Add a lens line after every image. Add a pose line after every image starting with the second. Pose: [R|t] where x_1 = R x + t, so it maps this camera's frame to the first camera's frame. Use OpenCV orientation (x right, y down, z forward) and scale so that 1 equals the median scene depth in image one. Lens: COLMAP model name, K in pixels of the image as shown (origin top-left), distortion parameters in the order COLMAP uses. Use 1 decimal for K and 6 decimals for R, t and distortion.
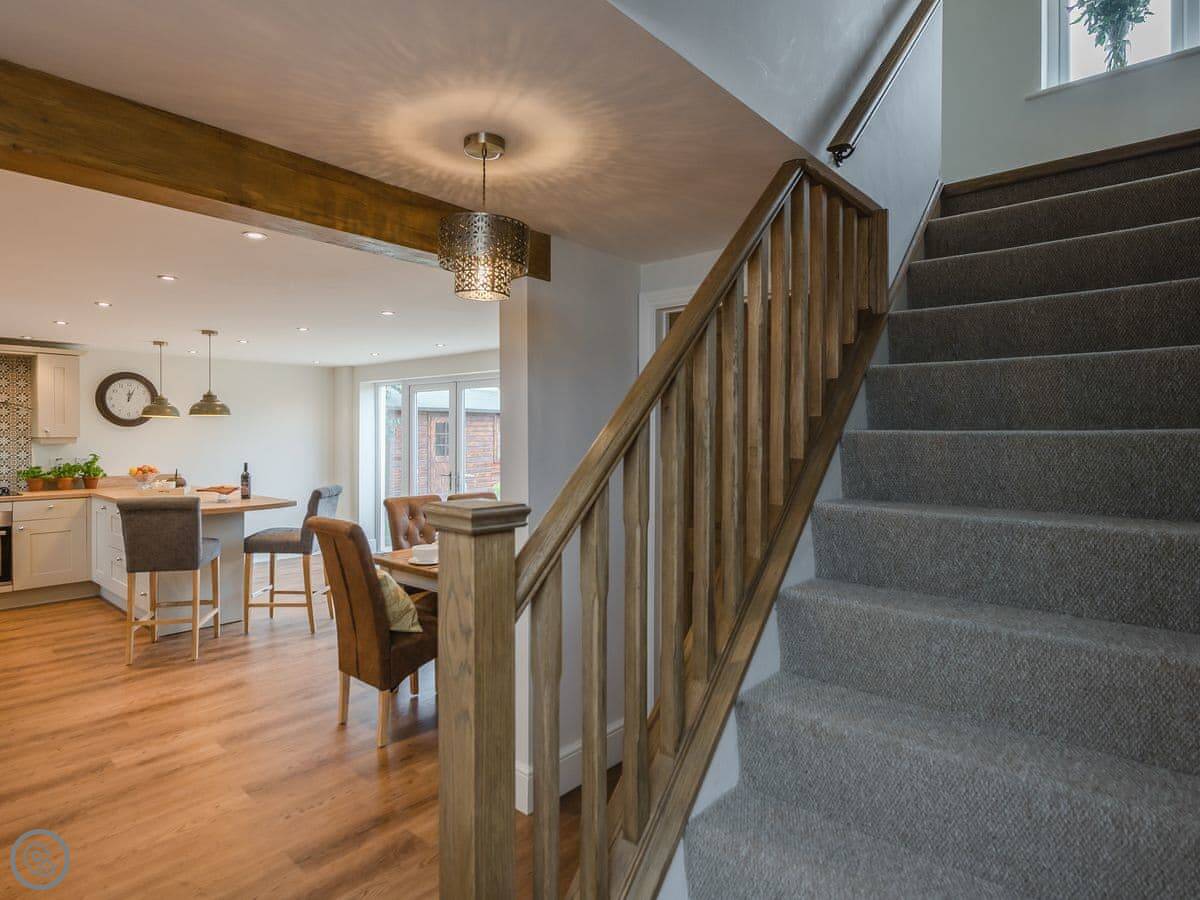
lens RADIAL K [[676.1, 0, 575.6], [0, 676.1, 438.3], [0, 0, 1]] dist [-0.001755, -0.002072]
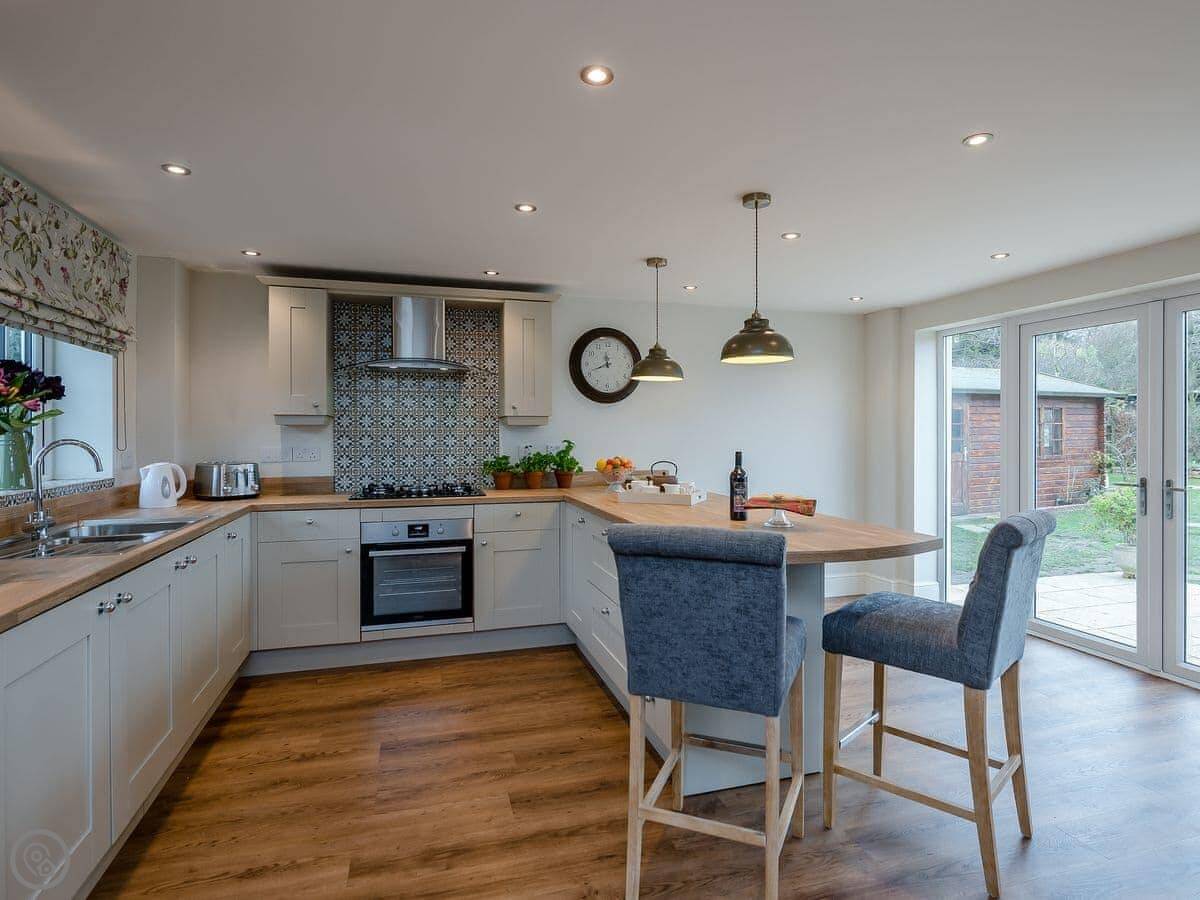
lens RADIAL K [[663.7, 0, 626.5], [0, 663.7, 435.8], [0, 0, 1]] dist [0.001613, -0.000094]
pose [[0.866667, -0.002532, -0.498880, -0.327341], [0.000380, 0.999990, -0.004415, 0.023265], [0.498887, 0.003637, 0.866660, 0.446874]]
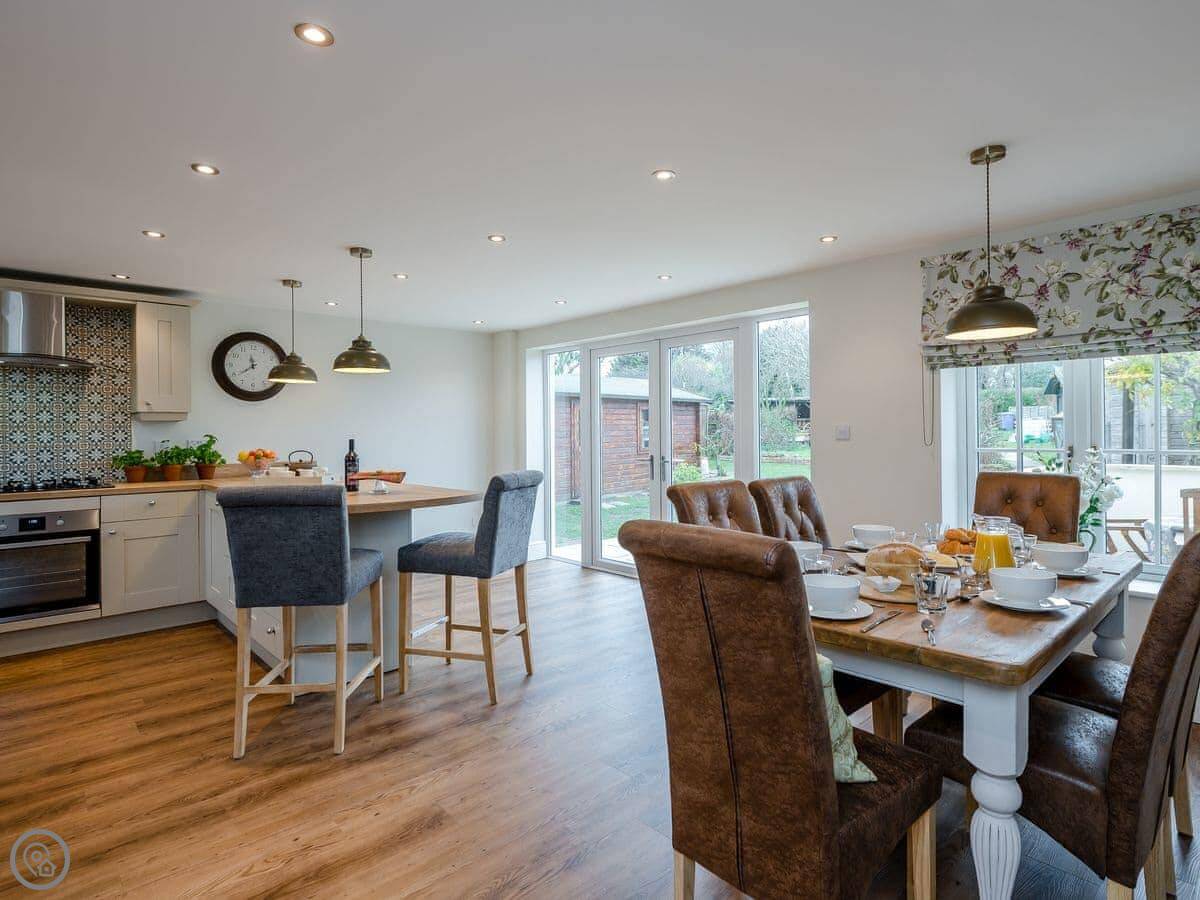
lens RADIAL K [[643.5, 0, 628.3], [0, 643.5, 430.0], [0, 0, 1]] dist [-0.001362, -0.002817]
pose [[0.997846, -0.011612, -0.064571, -0.197070], [0.010965, 0.999886, -0.010365, 0.032708], [0.064684, 0.009635, 0.997859, 0.312276]]
